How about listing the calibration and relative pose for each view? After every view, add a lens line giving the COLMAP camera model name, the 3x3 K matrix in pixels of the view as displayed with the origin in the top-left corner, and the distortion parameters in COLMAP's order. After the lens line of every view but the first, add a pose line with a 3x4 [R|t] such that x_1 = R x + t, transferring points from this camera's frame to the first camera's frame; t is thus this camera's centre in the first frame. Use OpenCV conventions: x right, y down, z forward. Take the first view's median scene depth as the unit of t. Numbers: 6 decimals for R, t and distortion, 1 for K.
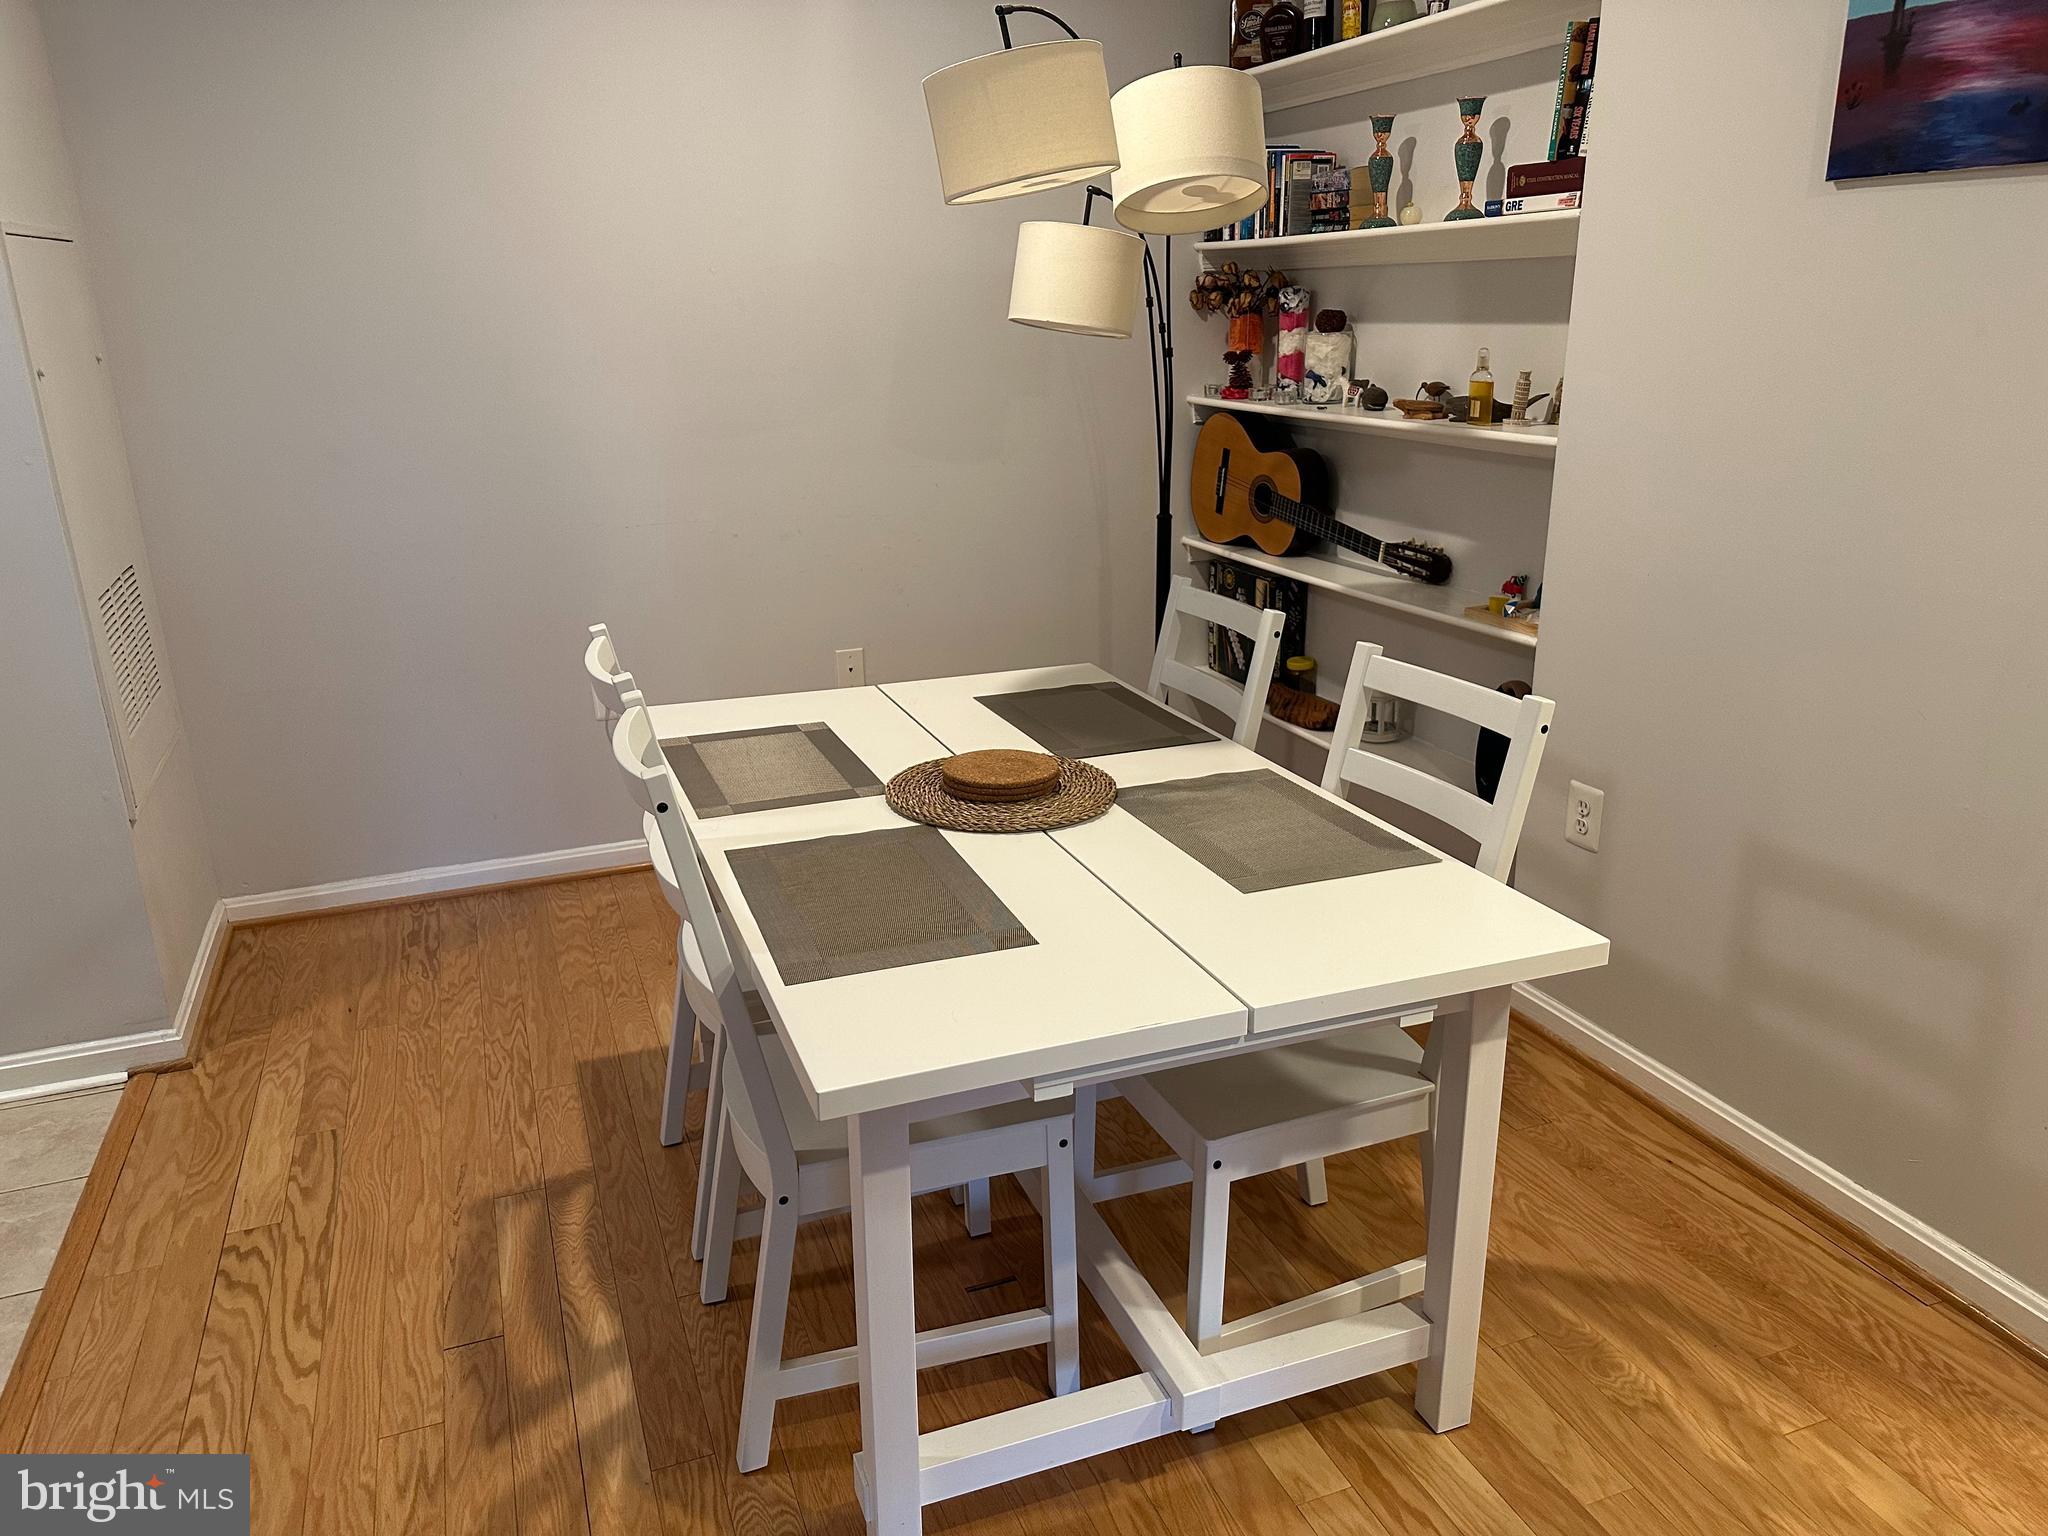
lens RADIAL K [[1433.7, 0, 1022.8], [0, 1433.7, 770.0], [0, 0, 1]] dist [0.070391, -0.093052]
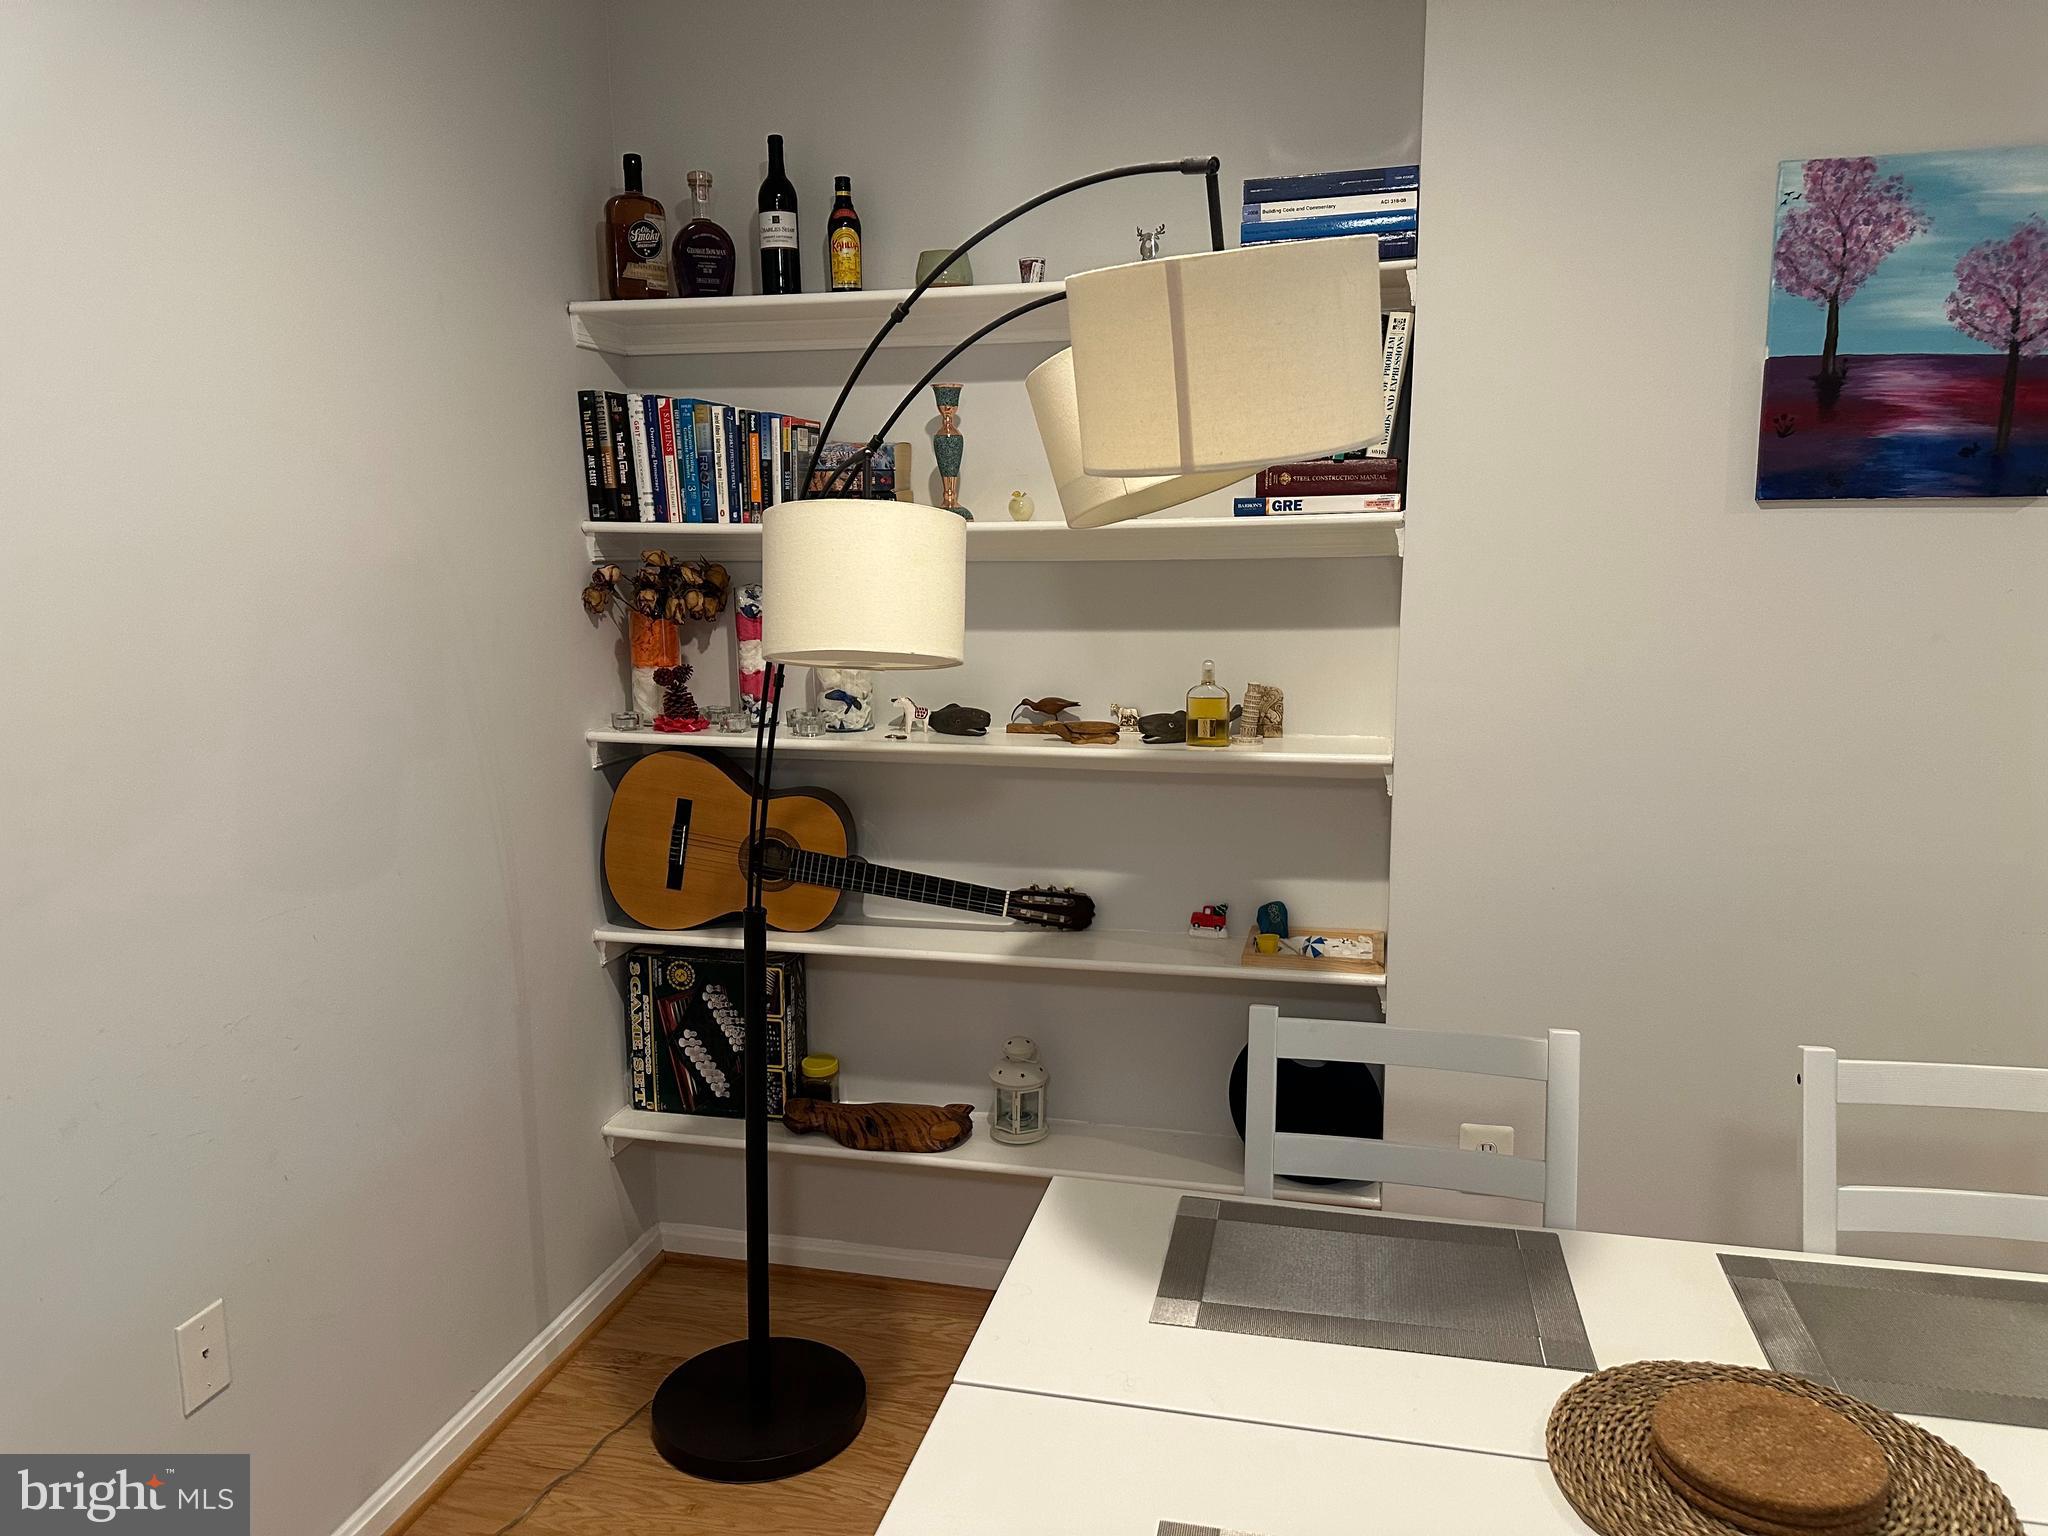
lens RADIAL K [[1433.7, 0, 863.5], [0, 1433.7, 771.8], [0, 0, 1]] dist [0.070391, -0.093052]
pose [[0.566569, -0.124850, 0.814501, -0.436893], [0.255109, 0.966468, -0.029310, -0.221747], [-0.783530, 0.224392, 0.579421, 0.594777]]
